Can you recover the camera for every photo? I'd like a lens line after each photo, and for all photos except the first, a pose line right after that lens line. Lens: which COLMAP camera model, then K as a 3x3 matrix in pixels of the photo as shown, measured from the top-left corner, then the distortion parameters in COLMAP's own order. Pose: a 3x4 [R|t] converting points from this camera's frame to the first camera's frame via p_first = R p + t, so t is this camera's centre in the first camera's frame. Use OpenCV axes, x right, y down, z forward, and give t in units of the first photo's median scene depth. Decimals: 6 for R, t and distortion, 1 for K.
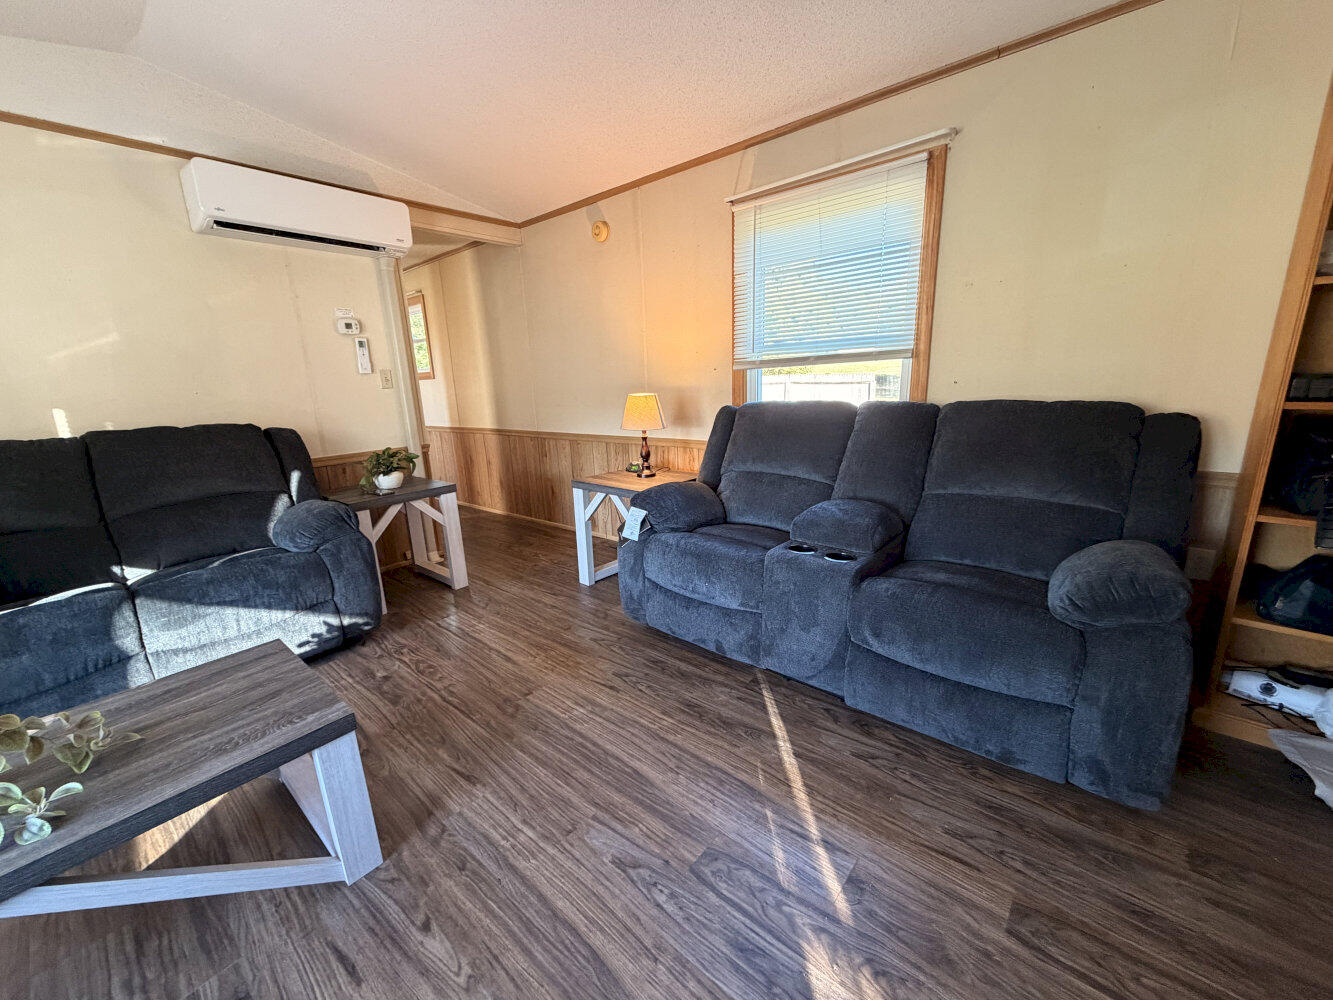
lens RADIAL K [[524.5, 0, 662.4], [0, 524.5, 505.3], [0, 0, 1]] dist [-0.000939, -0.000148]
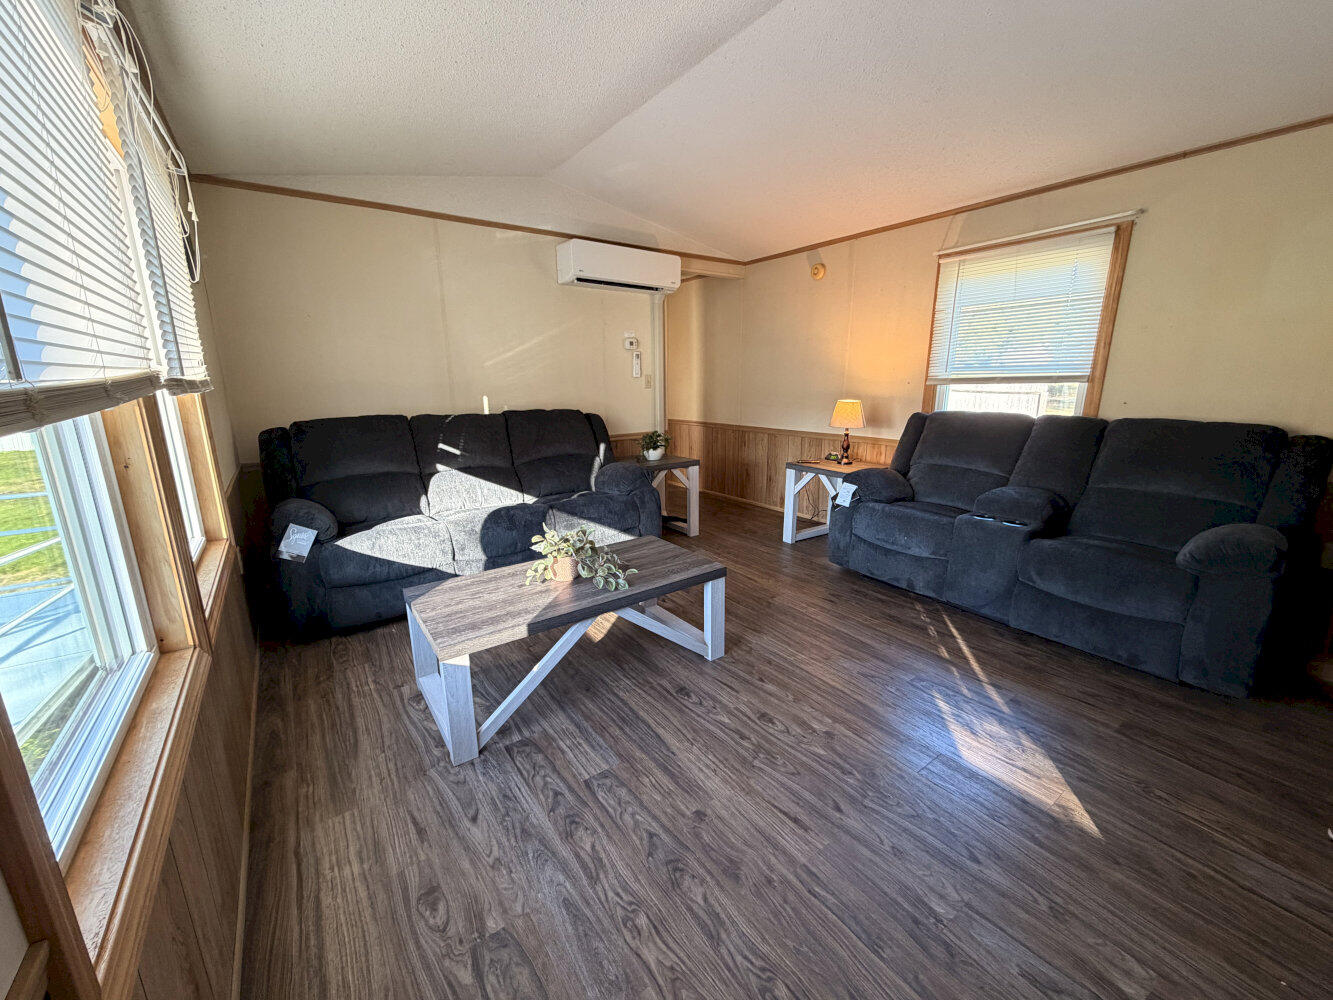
lens RADIAL K [[530.3, 0, 661.1], [0, 530.3, 504.9], [0, 0, 1]] dist [-0.001110, 0.000051]
pose [[0.970532, 0.086149, -0.225046, -0.217693], [-0.086122, 0.996235, 0.009955, 0.093212], [0.225057, 0.009720, 0.974297, -0.491845]]
